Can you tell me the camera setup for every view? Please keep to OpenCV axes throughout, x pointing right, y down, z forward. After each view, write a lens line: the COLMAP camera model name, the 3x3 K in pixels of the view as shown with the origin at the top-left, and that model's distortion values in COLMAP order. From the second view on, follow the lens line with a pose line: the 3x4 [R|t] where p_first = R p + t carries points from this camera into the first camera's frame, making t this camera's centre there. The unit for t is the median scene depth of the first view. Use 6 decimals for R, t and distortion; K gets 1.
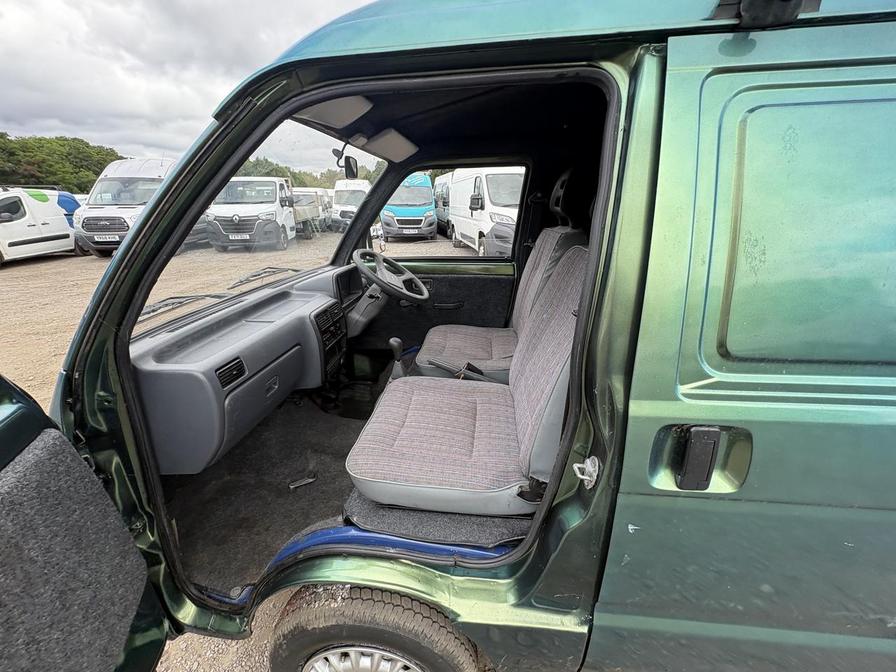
lens RADIAL K [[357.5, 0, 448.8], [0, 357.5, 337.2], [0, 0, 1]] dist [0.000547, -0.000430]
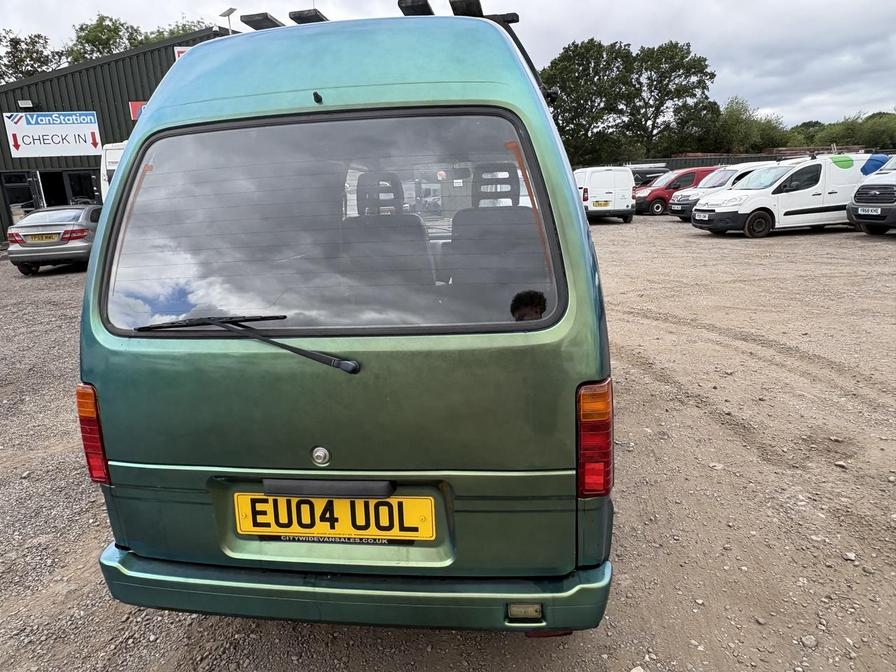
lens RADIAL K [[580.5, 0, 446.5], [0, 580.5, 335.2], [0, 0, 1]] dist [0.000054, 0.001929]
pose [[-0.044998, 0.244955, -0.968490, 0.439617], [-0.304241, 0.920058, 0.246841, -0.058539], [0.951532, 0.305761, 0.033125, 0.154024]]
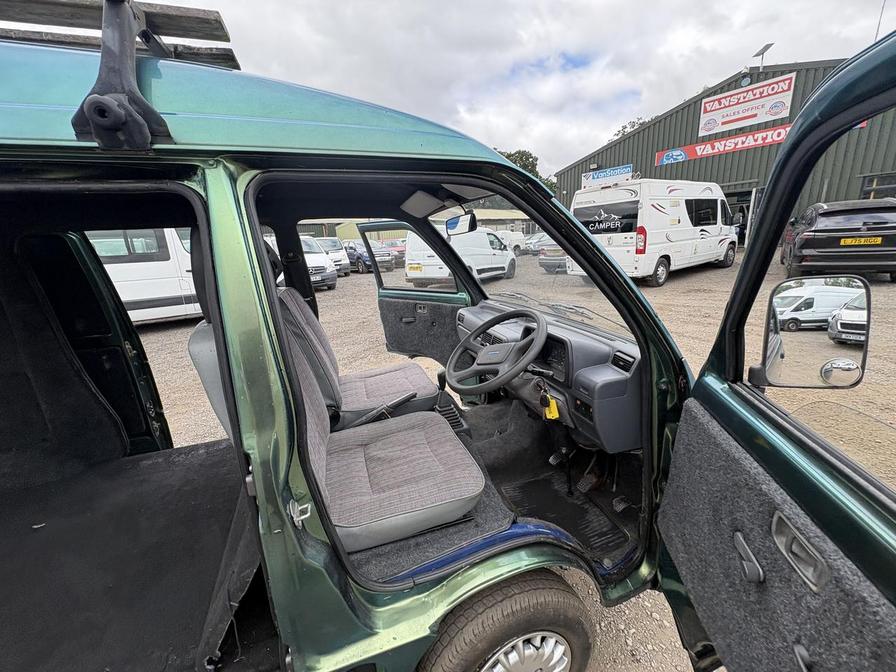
lens RADIAL K [[360.0, 0, 448.3], [0, 360.0, 337.1], [0, 0, 1]] dist [0.002787, -0.000490]
pose [[-0.908785, 0.161553, -0.384720, 0.044165], [-0.086683, 0.828798, 0.552793, -0.111823], [0.408161, 0.535719, -0.739196, 0.285824]]
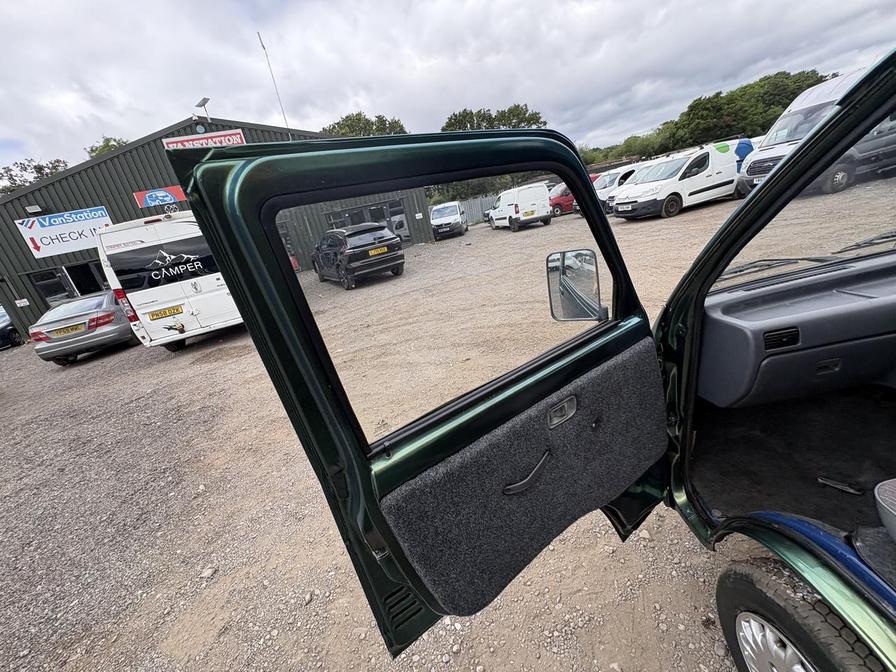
lens RADIAL K [[357.5, 0, 448.8], [0, 357.5, 337.2], [0, 0, 1]] dist [0.000547, -0.000430]
pose [[0.132247, 0.300368, -0.944611, 0.028559], [-0.145028, 0.948589, 0.281329, -0.006531], [0.980550, 0.099790, 0.169010, -0.017022]]
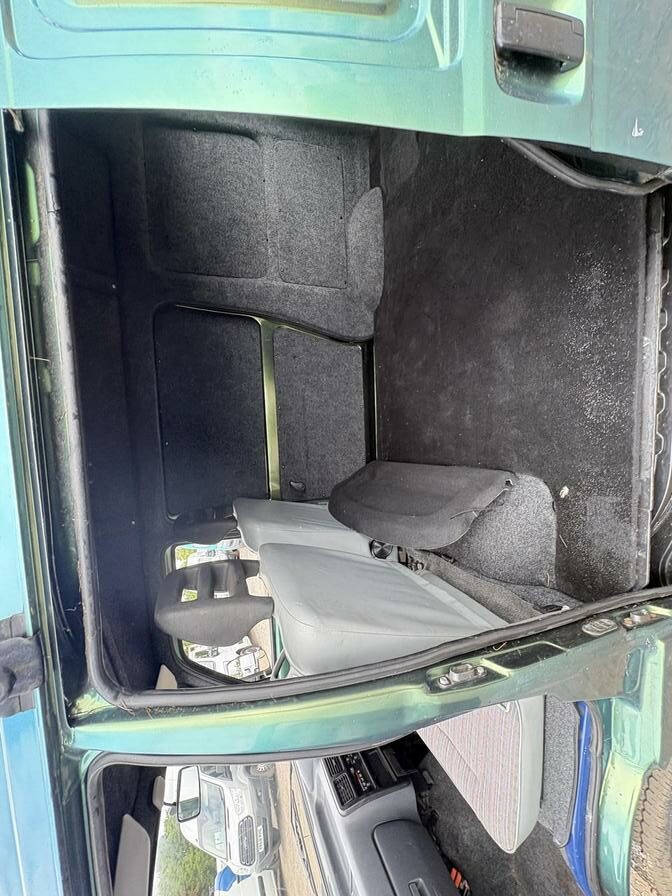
lens RADIAL K [[357.5, 0, 336.0], [0, 357.5, 448.0], [0, 0, 1]] dist [0.000547, -0.000430]
pose [[-0.057449, -0.998127, 0.021008, 0.085821], [0.998315, -0.057606, -0.006931, -0.001975], [0.008128, 0.020575, 0.999755, 0.001254]]
